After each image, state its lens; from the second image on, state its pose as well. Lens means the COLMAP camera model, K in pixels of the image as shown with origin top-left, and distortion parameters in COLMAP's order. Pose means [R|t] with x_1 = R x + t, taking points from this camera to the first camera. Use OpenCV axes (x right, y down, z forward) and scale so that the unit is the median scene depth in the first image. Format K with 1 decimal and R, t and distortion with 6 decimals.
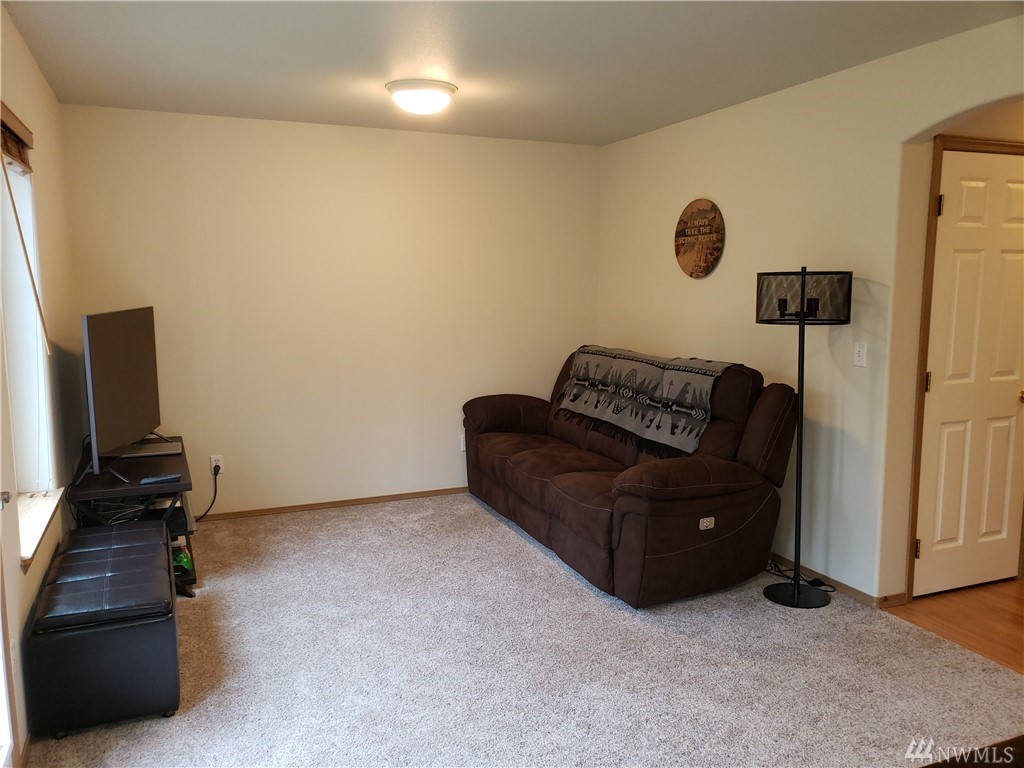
lens RADIAL K [[798.9, 0, 515.4], [0, 798.9, 377.1], [0, 0, 1]] dist [0.030151, -0.021289]
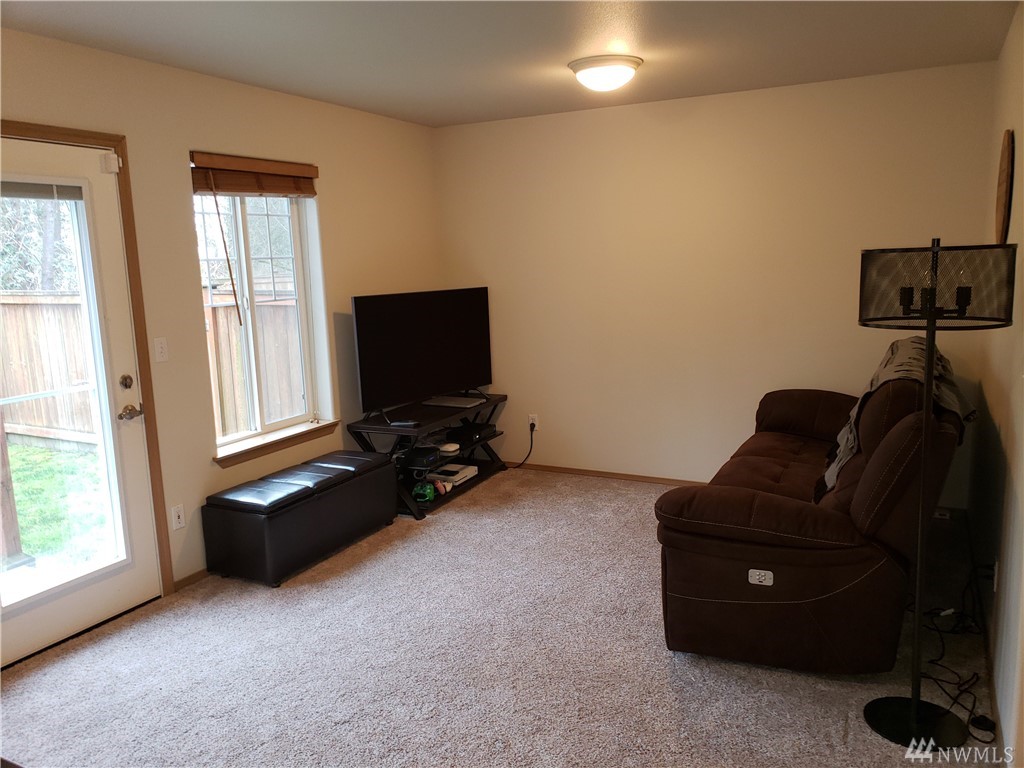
lens RADIAL K [[798.9, 0, 516.9], [0, 798.9, 388.9], [0, 0, 1]] dist [0.030151, -0.021289]
pose [[0.654114, 0.107819, -0.748672, 0.607006], [-0.063902, 0.994127, 0.087336, -0.048635], [0.753692, -0.009286, 0.657163, 0.293722]]
